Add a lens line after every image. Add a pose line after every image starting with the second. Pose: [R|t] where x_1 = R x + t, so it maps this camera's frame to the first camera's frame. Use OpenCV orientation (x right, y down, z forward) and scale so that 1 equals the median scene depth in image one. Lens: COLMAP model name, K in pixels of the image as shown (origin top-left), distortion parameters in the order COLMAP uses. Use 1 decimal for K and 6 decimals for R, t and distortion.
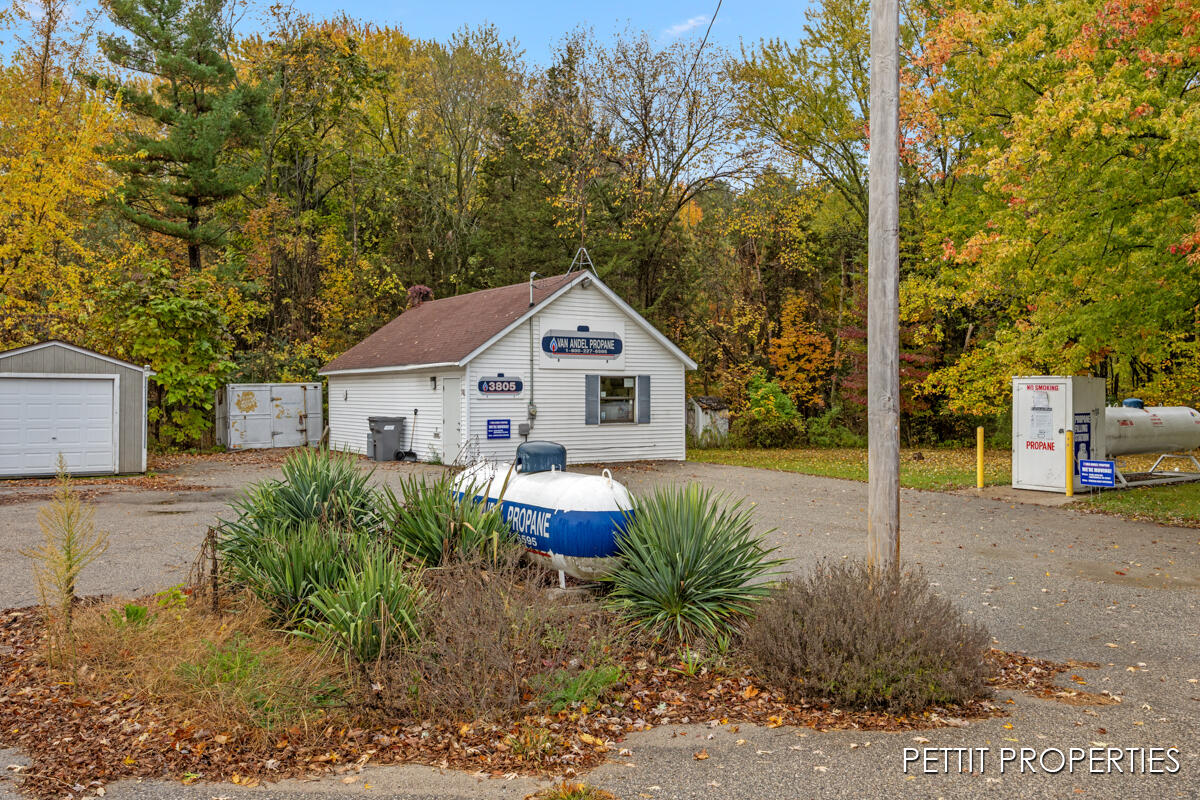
lens RADIAL K [[996.8, 0, 600.0], [0, 996.8, 400.0], [0, 0, 1]] dist [0.002494, 0.000137]
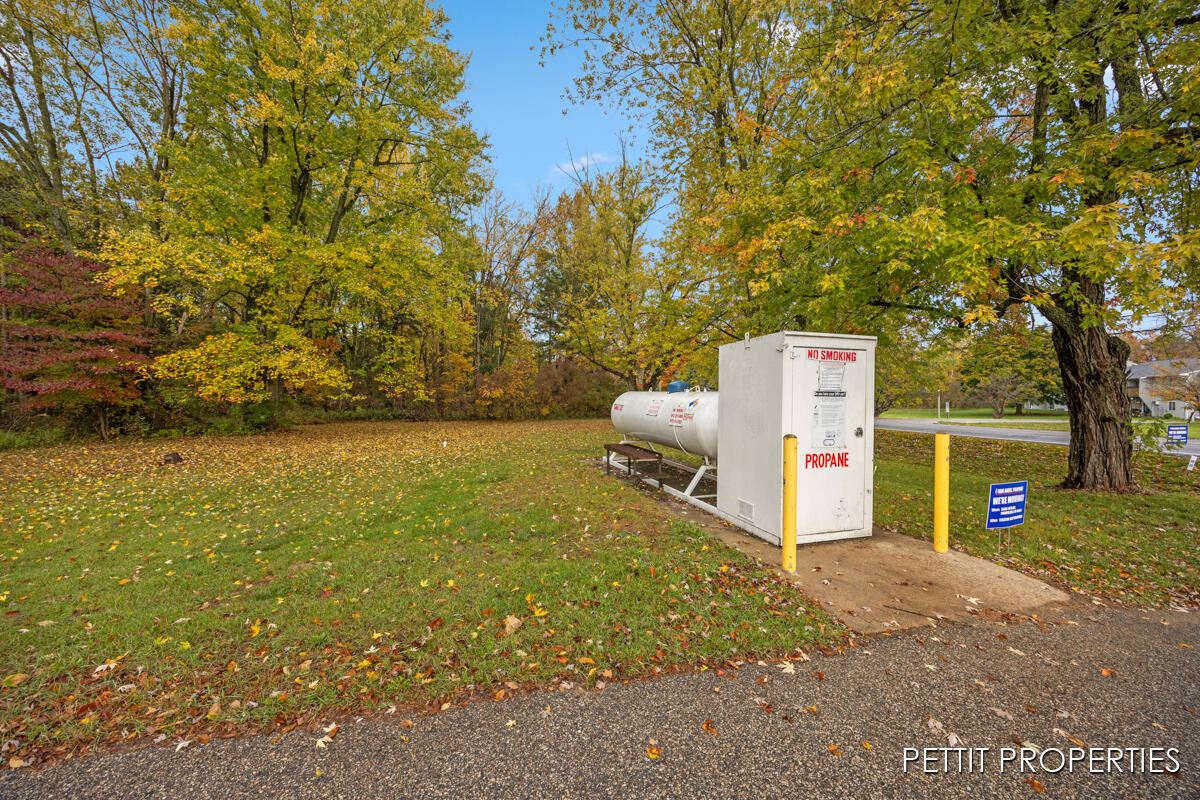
lens RADIAL K [[474.4, 0, 600.0], [0, 474.4, 400.0], [0, 0, 1]] dist [-0.002841, -0.000317]
pose [[0.336201, -0.021629, 0.941542, 0.119612], [0.001497, 0.999747, 0.022431, 0.004941], [-0.941789, -0.006132, 0.336148, 0.819620]]
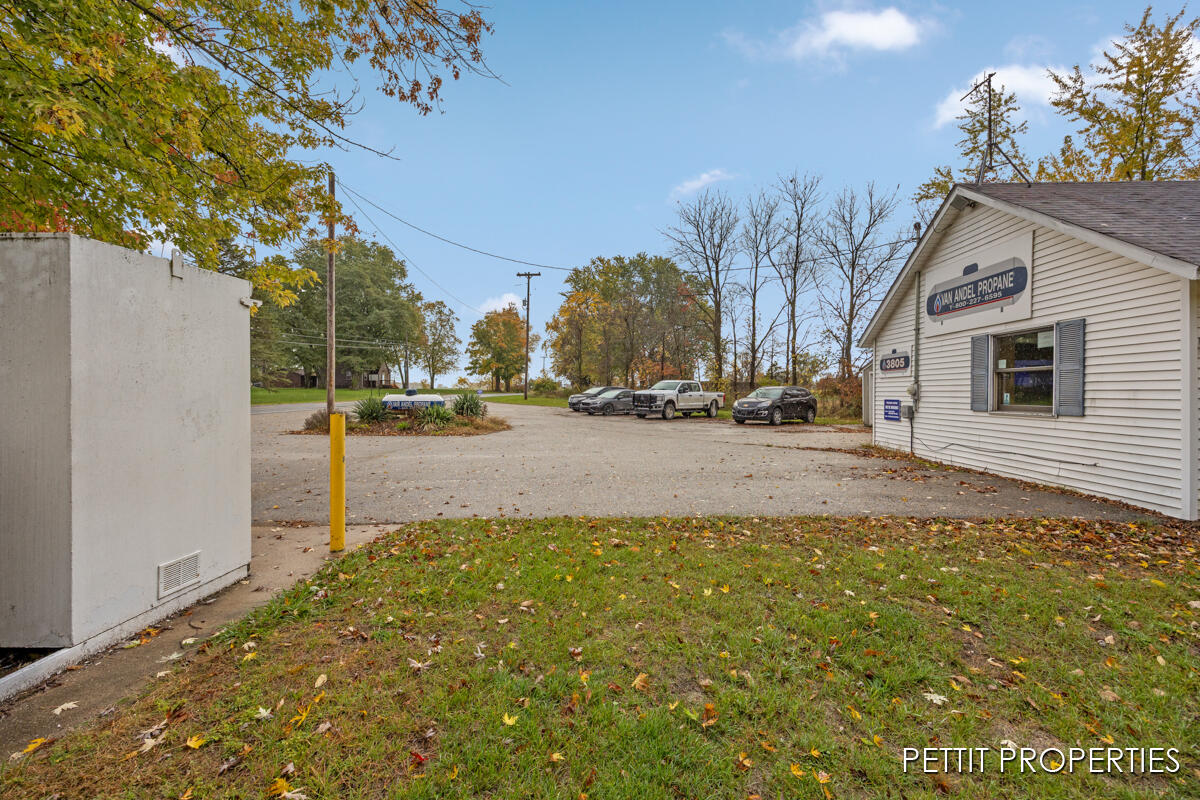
lens RADIAL K [[474.4, 0, 600.0], [0, 474.4, 400.0], [0, 0, 1]] dist [-0.002841, -0.000317]
pose [[-0.602613, 0.008164, -0.797992, 0.392854], [-0.010172, 0.999788, 0.017910, 0.014058], [0.797969, 0.018910, -0.602402, 0.994886]]
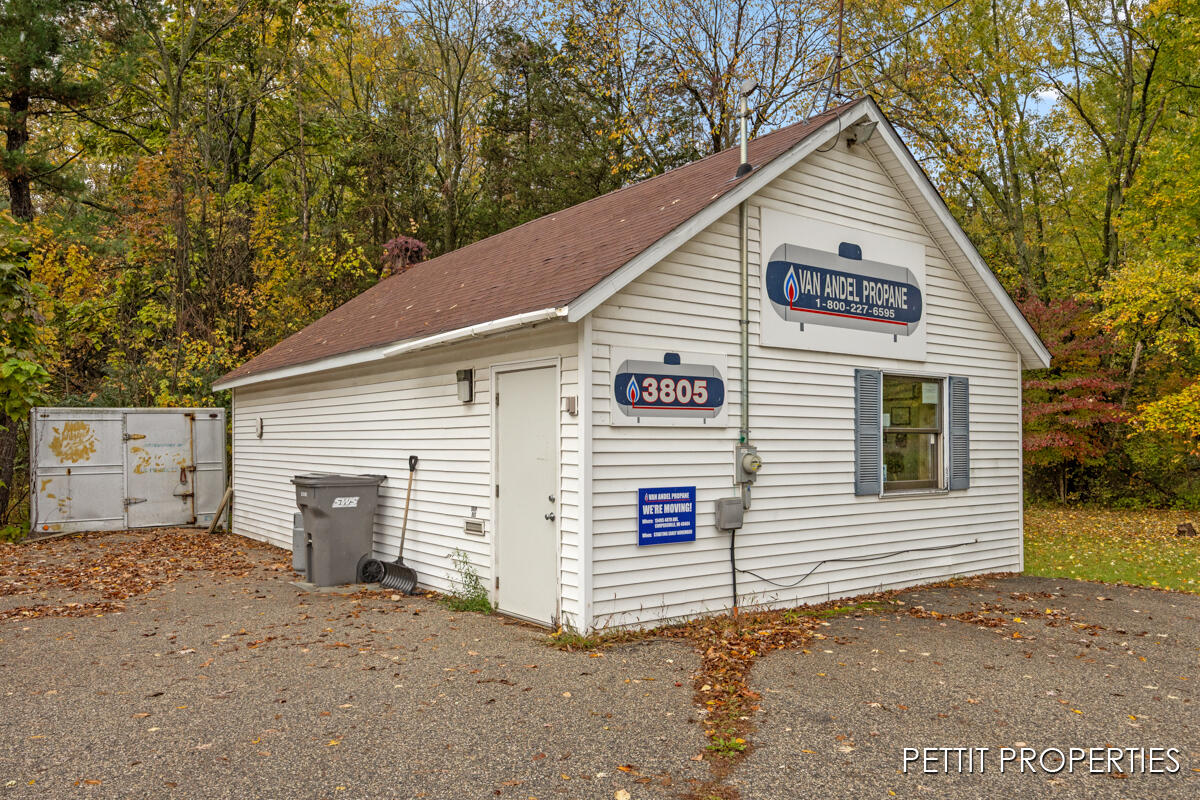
lens RADIAL K [[892.9, 0, 600.3], [0, 892.9, 424.2], [0, 0, 1]] dist [-0.003601, -0.000457]
pose [[0.998076, 0.001890, 0.061971, -0.136362], [-0.000328, 0.999682, -0.025204, 0.005322], [-0.061999, 0.025135, 0.997760, 0.658082]]
